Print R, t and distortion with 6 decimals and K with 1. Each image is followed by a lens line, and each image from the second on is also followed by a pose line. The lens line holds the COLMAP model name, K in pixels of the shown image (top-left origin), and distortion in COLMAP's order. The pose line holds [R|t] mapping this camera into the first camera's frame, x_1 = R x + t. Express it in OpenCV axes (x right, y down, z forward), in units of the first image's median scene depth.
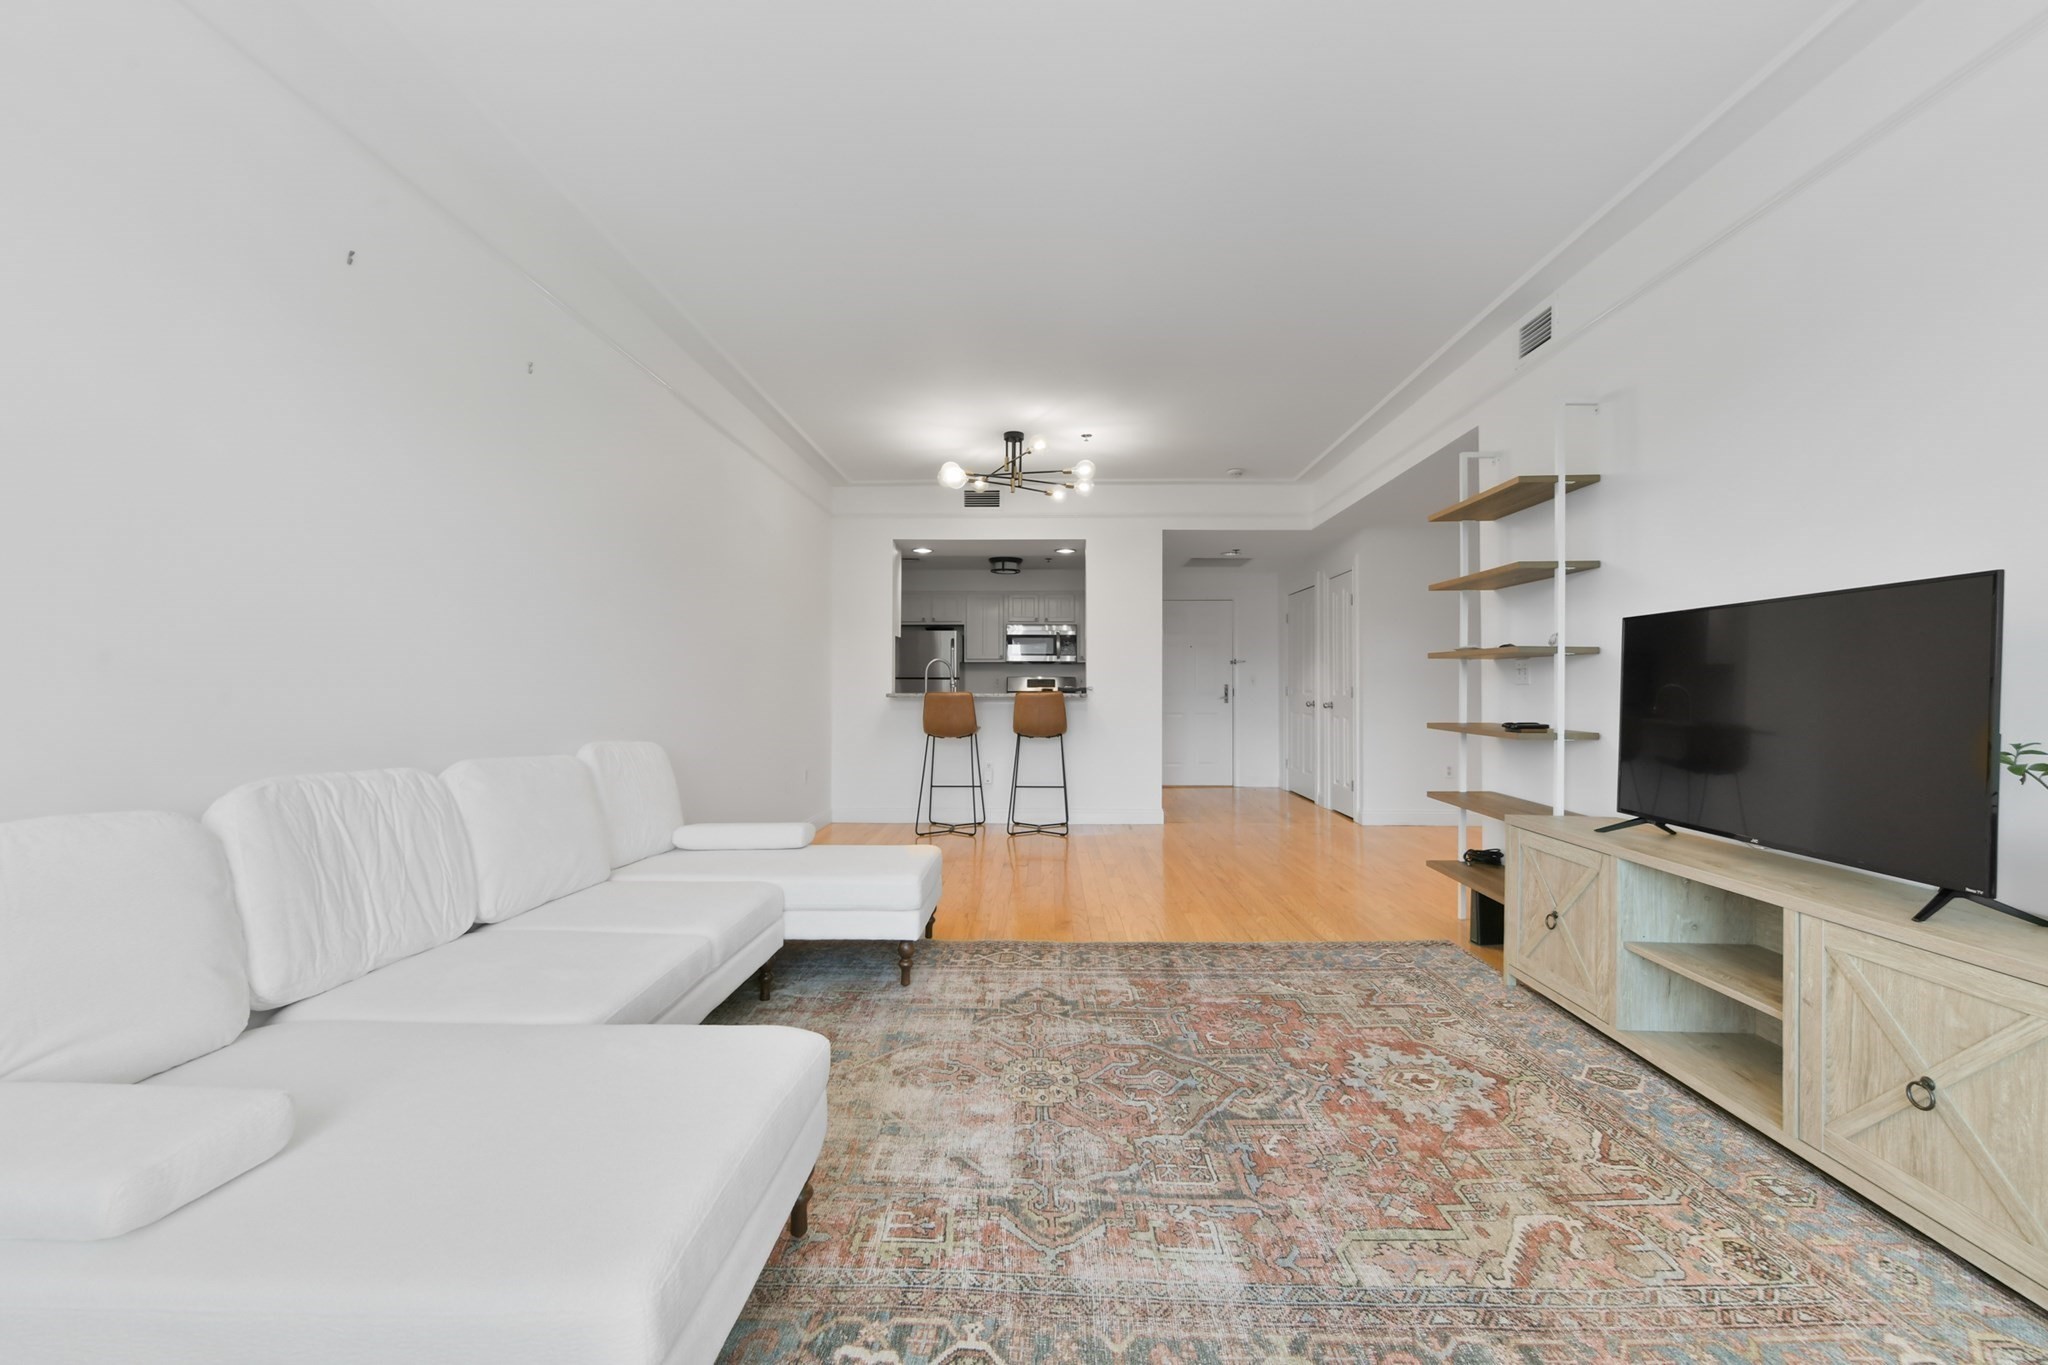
lens RADIAL K [[825.5, 0, 1029.1], [0, 825.5, 674.6], [0, 0, 1]] dist [-0.001494, 0.001831]
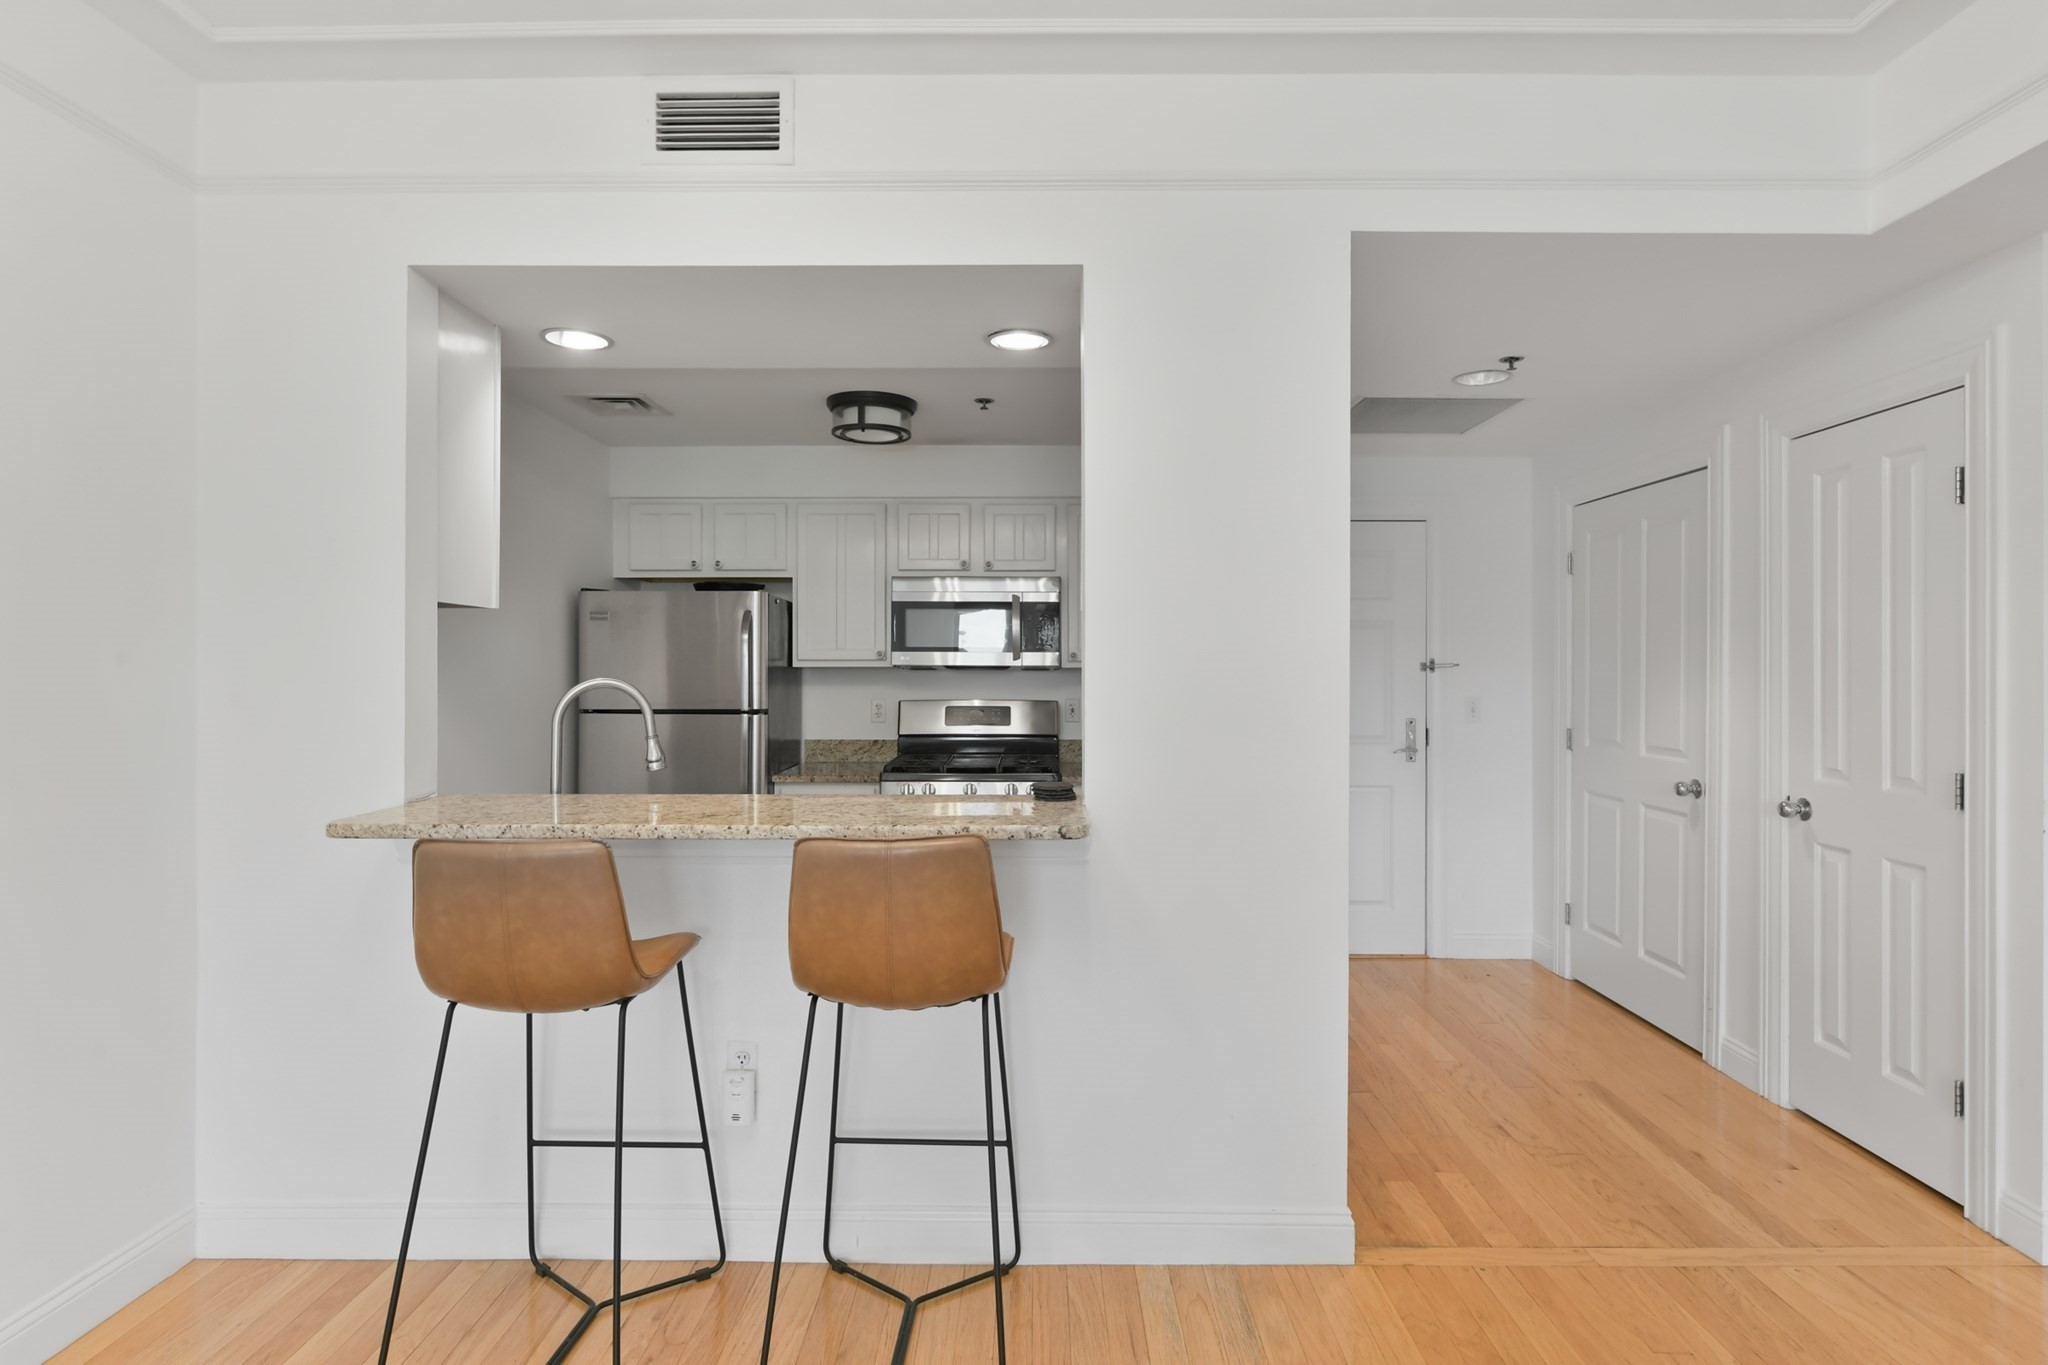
lens RADIAL K [[1048.2, 0, 1041.5], [0, 1048.2, 676.4], [0, 0, 1]] dist [0.000150, 0.000034]
pose [[0.999616, -0.000813, 0.027716, 0.101979], [0.000192, 0.999749, 0.022411, -0.068765], [-0.027727, -0.022397, 0.999365, 1.447713]]
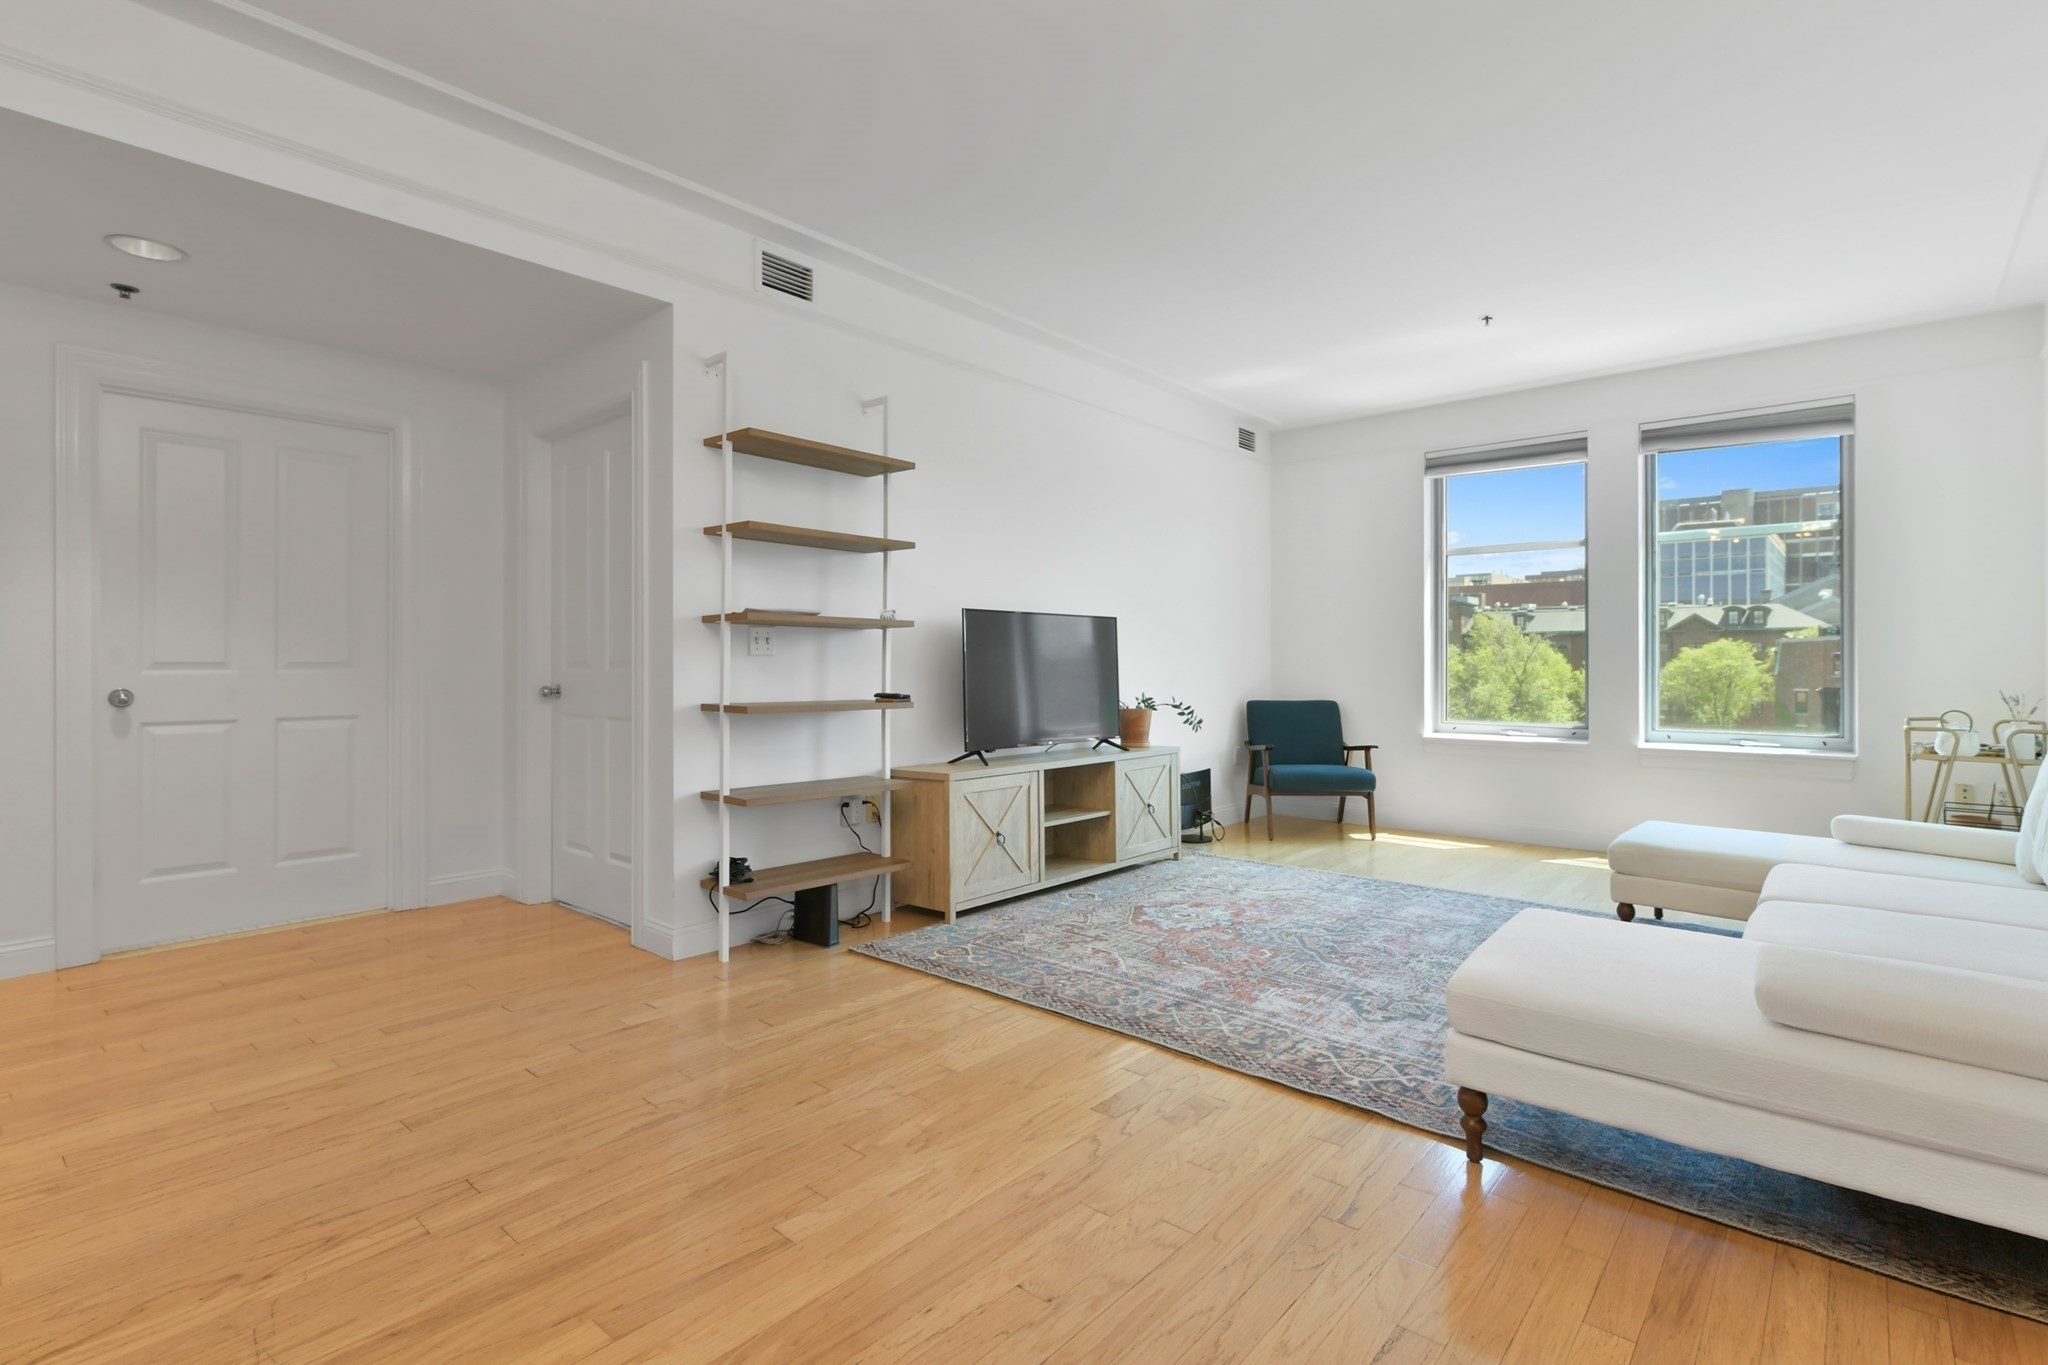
lens RADIAL K [[983.3, 0, 1031.9], [0, 983.3, 660.8], [0, 0, 1]] dist [-0.001472, -0.000034]
pose [[-0.777249, -0.001393, 0.629192, -0.352702], [-0.013359, 0.999809, -0.014289, 0.034746], [-0.629052, -0.019511, -0.777119, 2.009405]]
